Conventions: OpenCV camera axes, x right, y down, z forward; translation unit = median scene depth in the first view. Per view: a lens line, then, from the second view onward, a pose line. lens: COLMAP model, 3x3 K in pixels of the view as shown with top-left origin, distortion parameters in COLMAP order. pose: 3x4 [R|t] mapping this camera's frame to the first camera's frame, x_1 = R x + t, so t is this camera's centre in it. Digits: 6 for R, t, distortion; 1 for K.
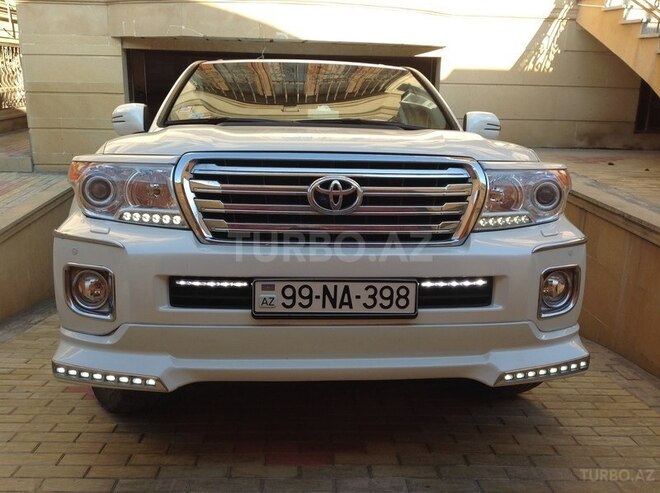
lens RADIAL K [[620.9, 0, 330.0], [0, 620.9, 246.5], [0, 0, 1]] dist [0.106585, -0.184113]
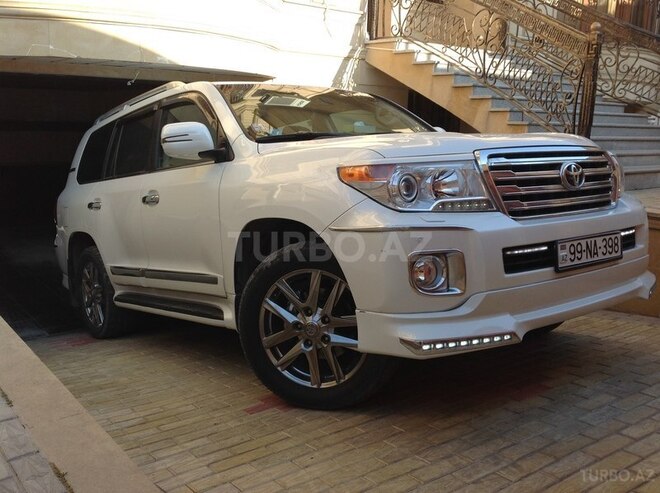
lens RADIAL K [[620.9, 0, 330.0], [0, 620.9, 246.5], [0, 0, 1]] dist [0.106585, -0.184113]
pose [[0.832926, -0.117704, 0.540721, -1.186546], [0.146538, 0.989150, -0.010409, 0.005724], [-0.533629, 0.087906, 0.841137, 0.149006]]
